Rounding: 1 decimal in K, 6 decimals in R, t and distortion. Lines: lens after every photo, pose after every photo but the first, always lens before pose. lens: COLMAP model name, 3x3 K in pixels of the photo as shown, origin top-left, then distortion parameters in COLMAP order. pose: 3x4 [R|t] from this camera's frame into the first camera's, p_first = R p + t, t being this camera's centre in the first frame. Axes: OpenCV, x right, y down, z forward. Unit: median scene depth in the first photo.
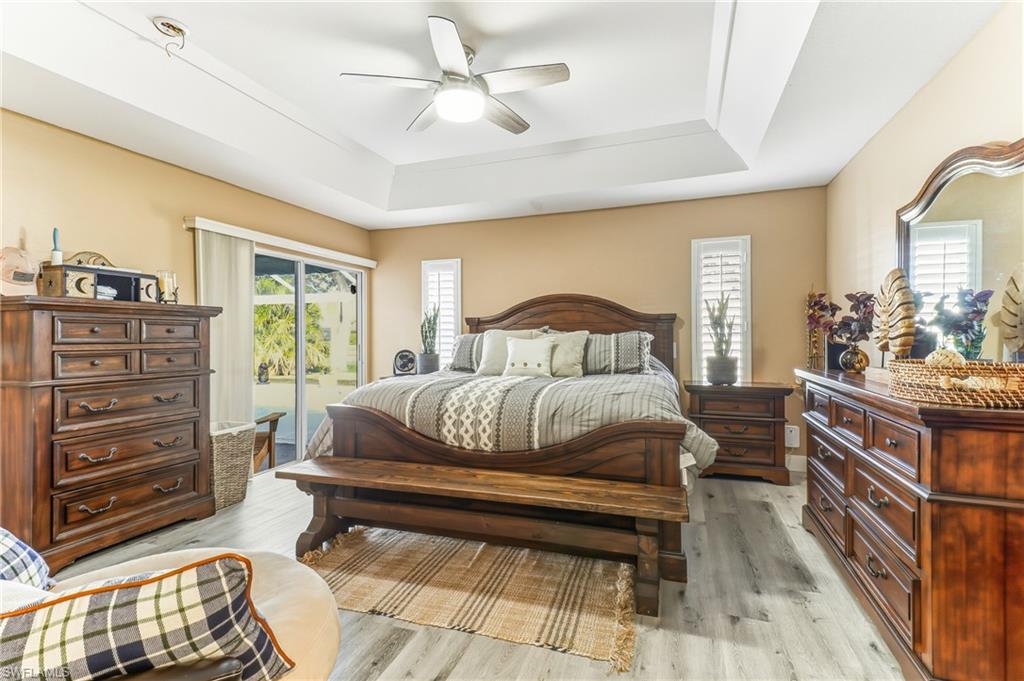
lens RADIAL K [[468.7, 0, 519.8], [0, 468.7, 337.5], [0, 0, 1]] dist [0.017745, -0.000320]
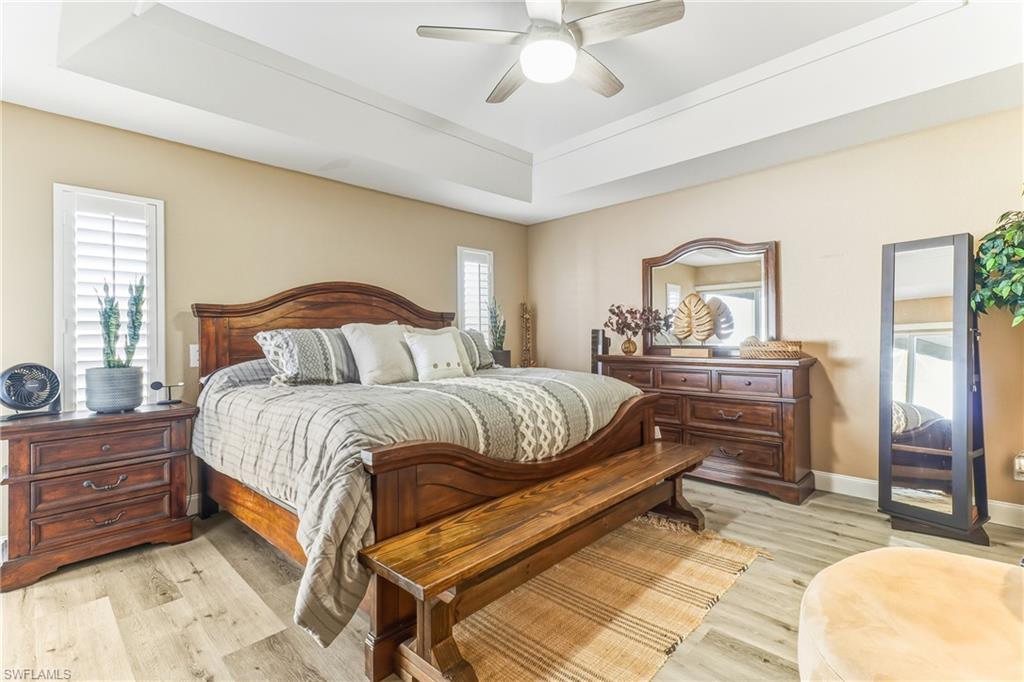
lens RADIAL K [[468.7, 0, 517.9], [0, 468.7, 339.4], [0, 0, 1]] dist [0.017745, -0.000320]
pose [[0.423801, -0.004408, 0.905745, -0.908995], [0.014712, 0.999890, -0.002017, 0.020409], [-0.905636, 0.014181, 0.423819, 0.680071]]
